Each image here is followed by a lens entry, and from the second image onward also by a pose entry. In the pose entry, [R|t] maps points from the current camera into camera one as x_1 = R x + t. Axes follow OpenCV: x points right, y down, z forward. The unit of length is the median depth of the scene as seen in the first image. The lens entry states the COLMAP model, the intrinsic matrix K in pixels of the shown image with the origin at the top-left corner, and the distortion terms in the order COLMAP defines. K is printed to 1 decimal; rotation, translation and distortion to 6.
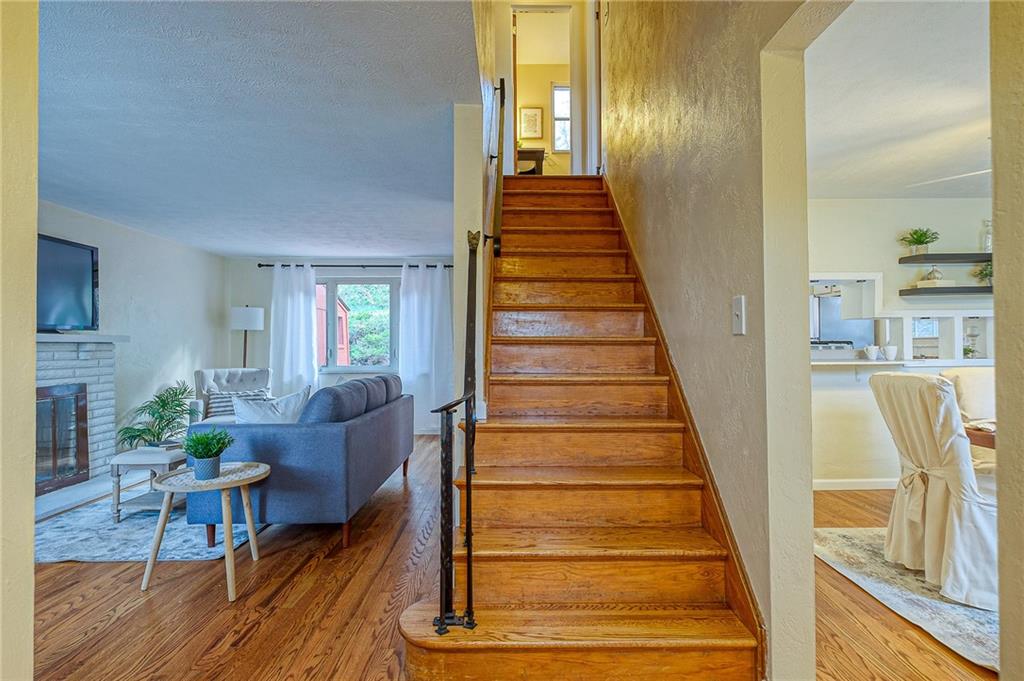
lens RADIAL K [[536.5, 0, 515.6], [0, 536.5, 338.6], [0, 0, 1]] dist [0.002498, 0.000801]
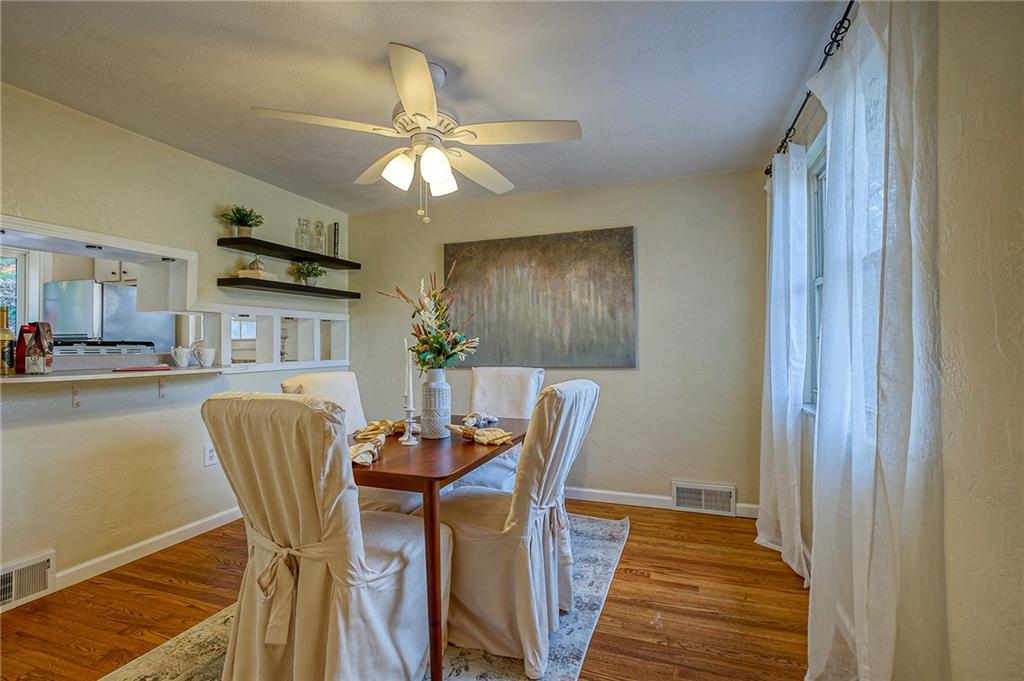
lens RADIAL K [[475.6, 0, 514.7], [0, 475.6, 339.2], [0, 0, 1]] dist [0.000550, -0.000563]
pose [[0.335506, 0.016035, 0.941902, 0.240861], [-0.009384, 0.999862, -0.013680, 0.007128], [-0.941991, -0.004249, 0.335610, 0.421217]]
